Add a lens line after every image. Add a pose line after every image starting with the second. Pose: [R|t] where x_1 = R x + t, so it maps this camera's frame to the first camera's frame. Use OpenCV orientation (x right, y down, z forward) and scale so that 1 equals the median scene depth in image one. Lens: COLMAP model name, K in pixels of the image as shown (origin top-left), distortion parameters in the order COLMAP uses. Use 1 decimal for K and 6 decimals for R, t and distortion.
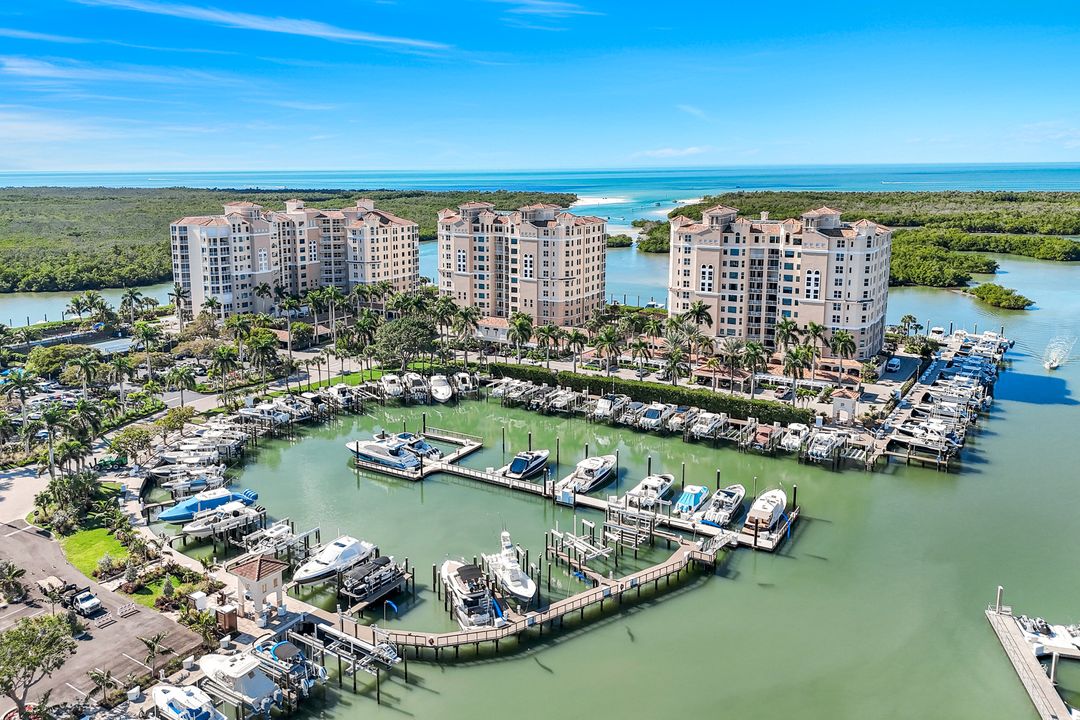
lens RADIAL K [[841.8, 0, 501.7], [0, 841.8, 308.1], [0, 0, 1]] dist [0.007044, 0.003353]
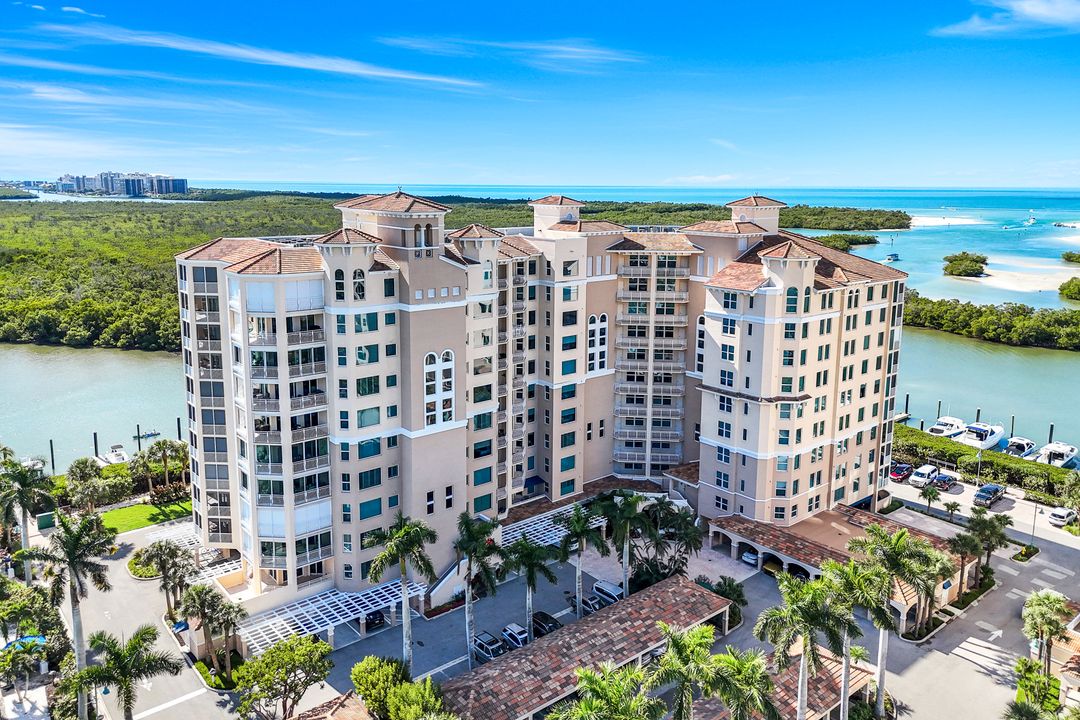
lens RADIAL K [[788.3, 0, 523.4], [0, 788.3, 310.1], [0, 0, 1]] dist [0.079362, -0.083986]
pose [[0.957756, 0.057891, -0.281694, -0.166085], [-0.060474, 0.998170, -0.000477, -0.081606], [0.281151, 0.017492, 0.959504, 0.691953]]
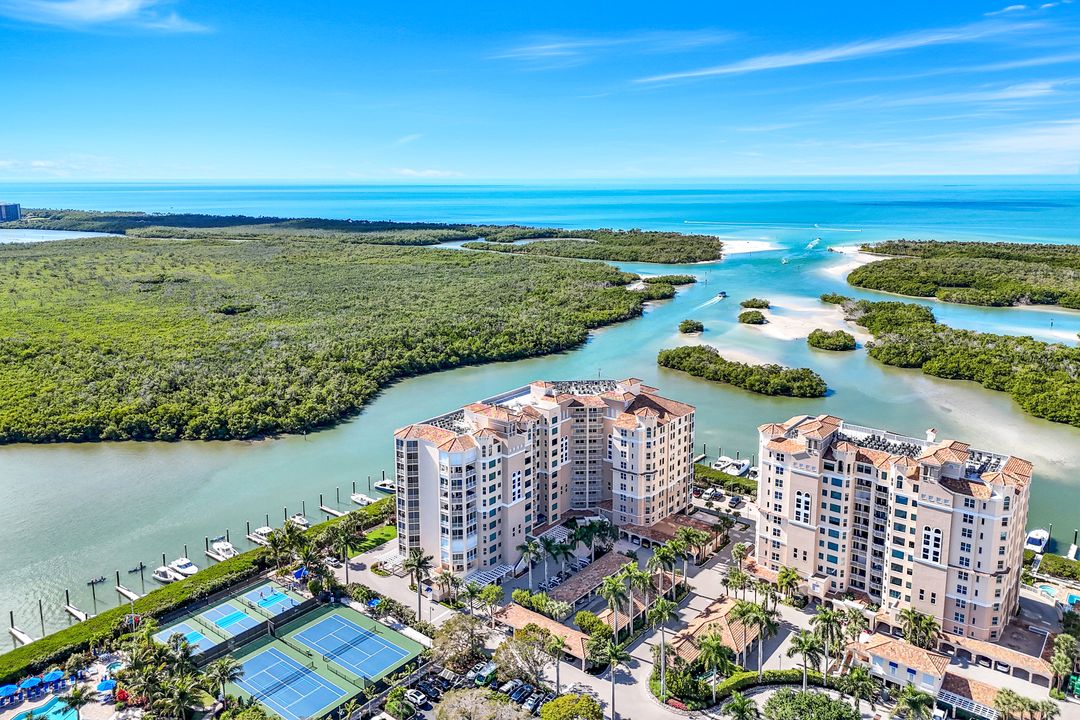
lens RADIAL K [[788.3, 0, 523.4], [0, 788.3, 310.1], [0, 0, 1]] dist [0.079362, -0.083986]
pose [[0.995539, 0.015645, -0.093043, -0.201465], [-0.016071, 0.999864, -0.003825, -0.196221], [0.092970, 0.005304, 0.995655, 0.287653]]
